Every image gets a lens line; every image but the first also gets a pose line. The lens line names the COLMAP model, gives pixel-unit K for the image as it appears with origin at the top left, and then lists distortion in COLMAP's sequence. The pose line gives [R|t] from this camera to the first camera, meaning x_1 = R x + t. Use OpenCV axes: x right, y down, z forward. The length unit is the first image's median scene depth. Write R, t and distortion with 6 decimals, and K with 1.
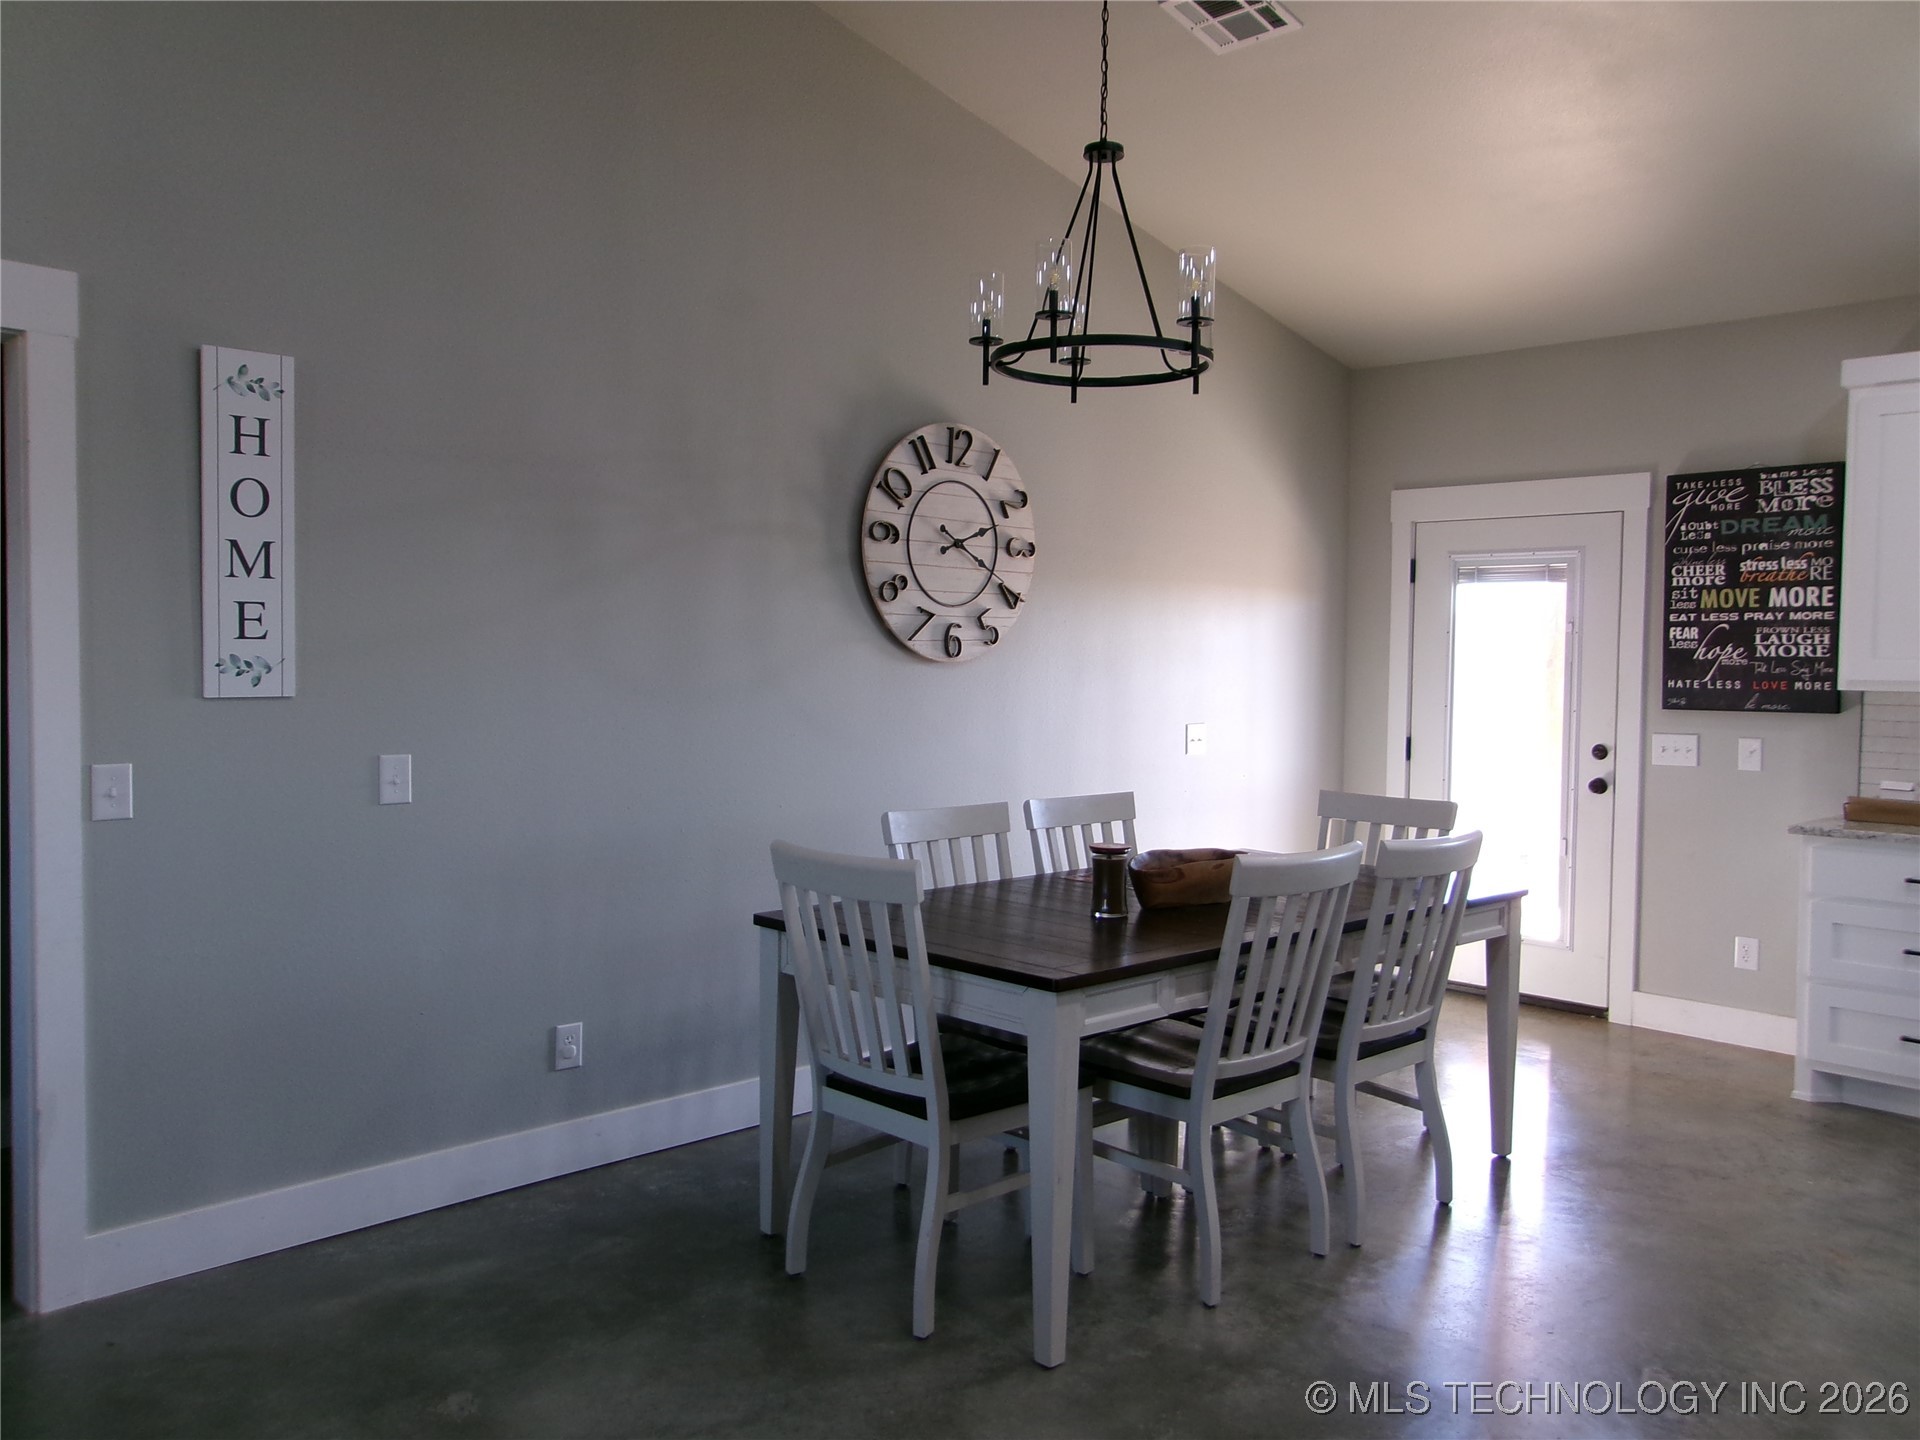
lens RADIAL K [[1527.8, 0, 958.2], [0, 1527.8, 717.1], [0, 0, 1]] dist [0.002733, 0.042451]
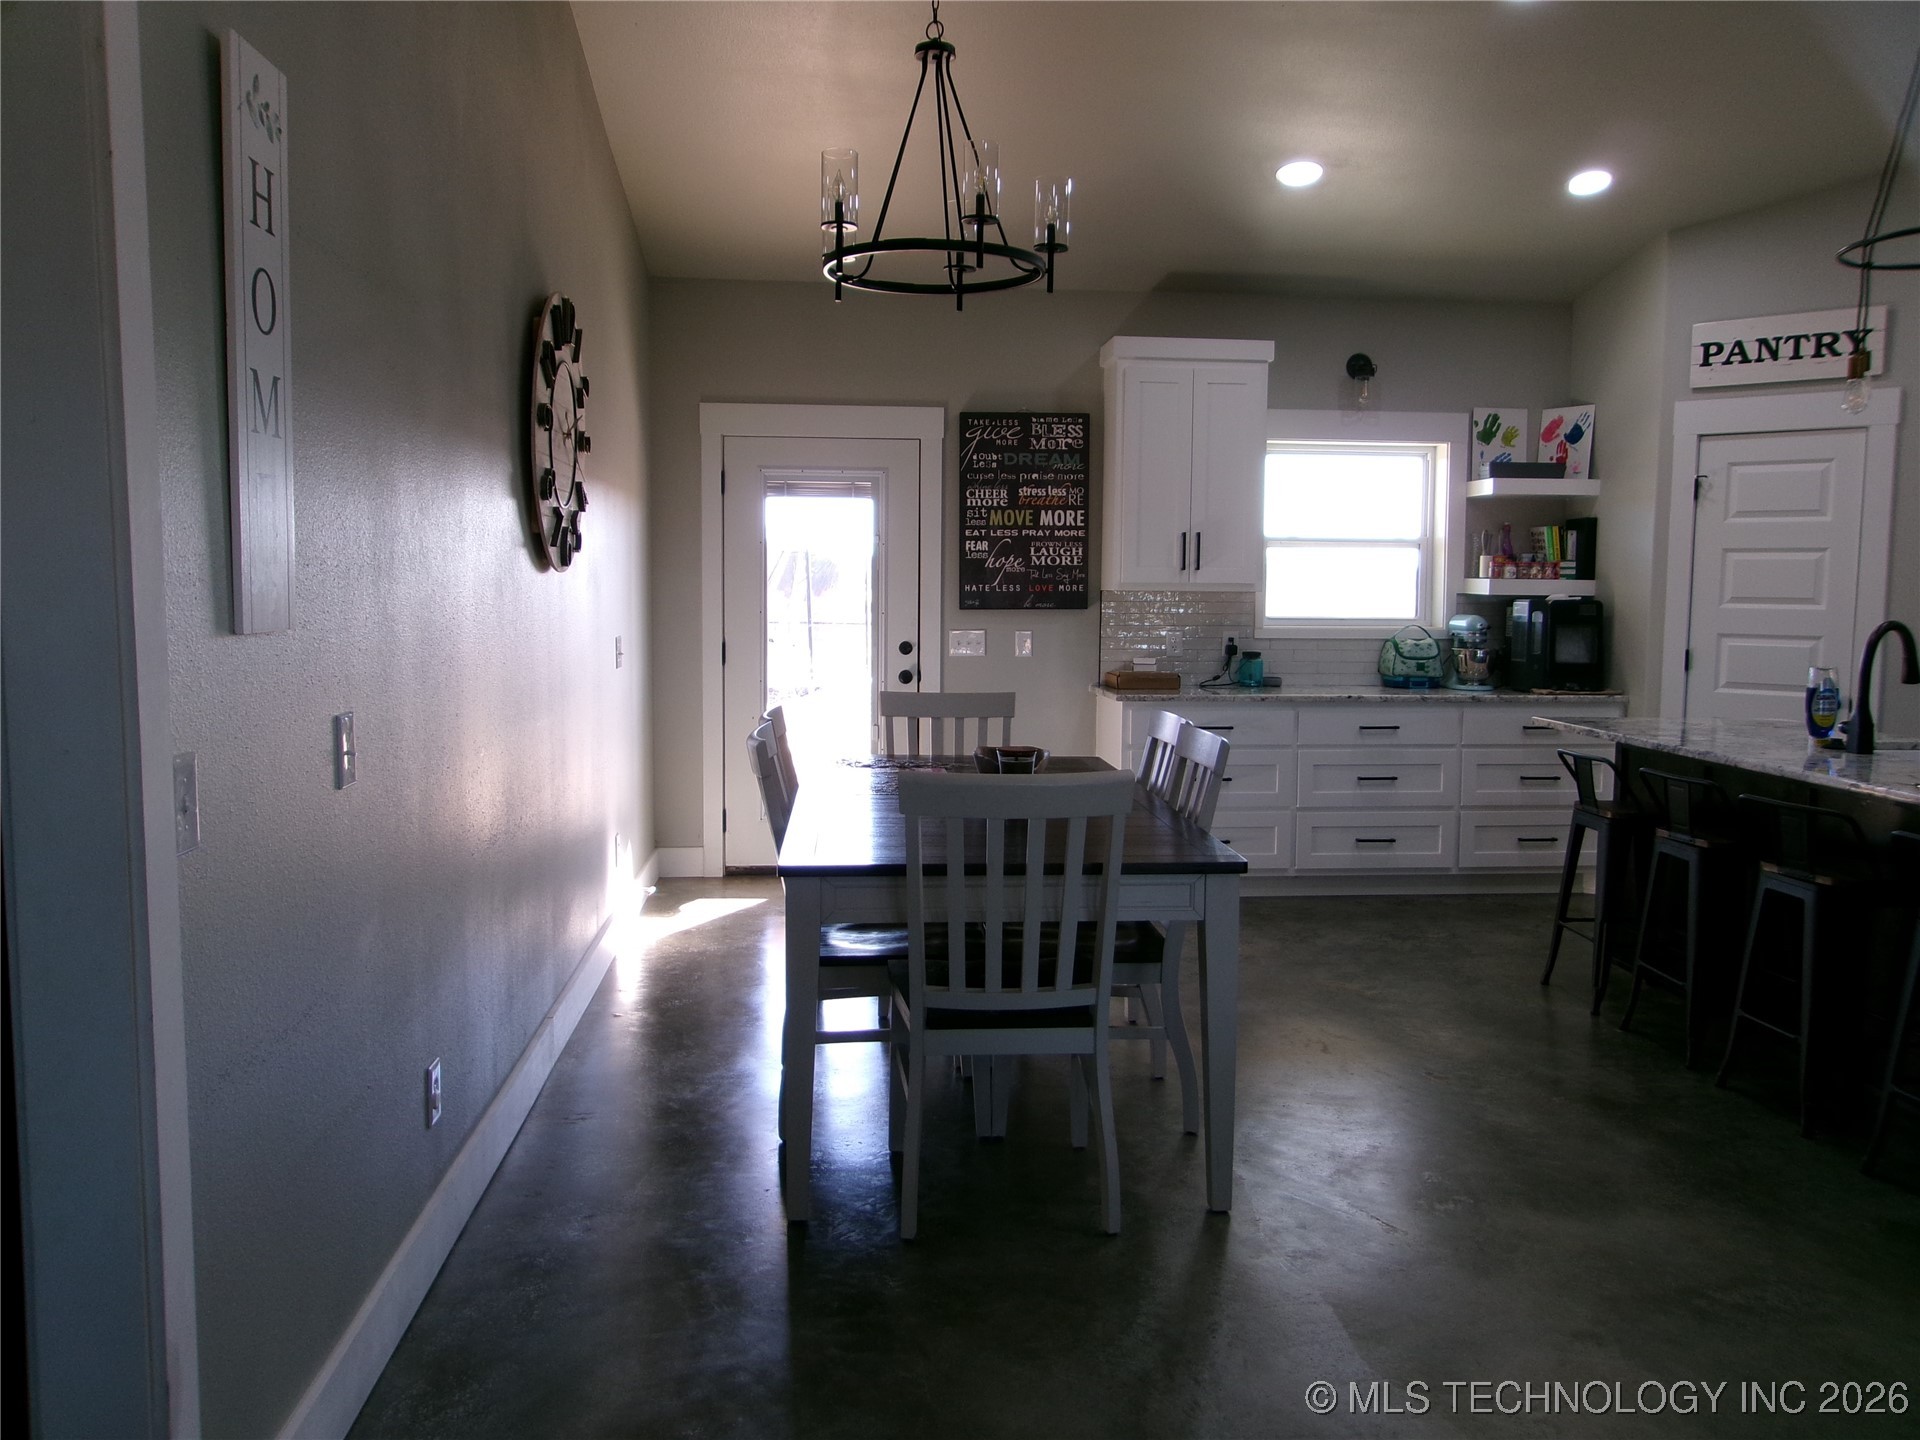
lens RADIAL K [[1527.8, 0, 956.2], [0, 1527.8, 720.4], [0, 0, 1]] dist [0.002733, 0.042451]
pose [[0.649238, -0.077929, 0.756583, -0.468320], [0.030316, 0.996598, 0.076637, -0.010645], [-0.759981, -0.026819, 0.649392, 0.234430]]
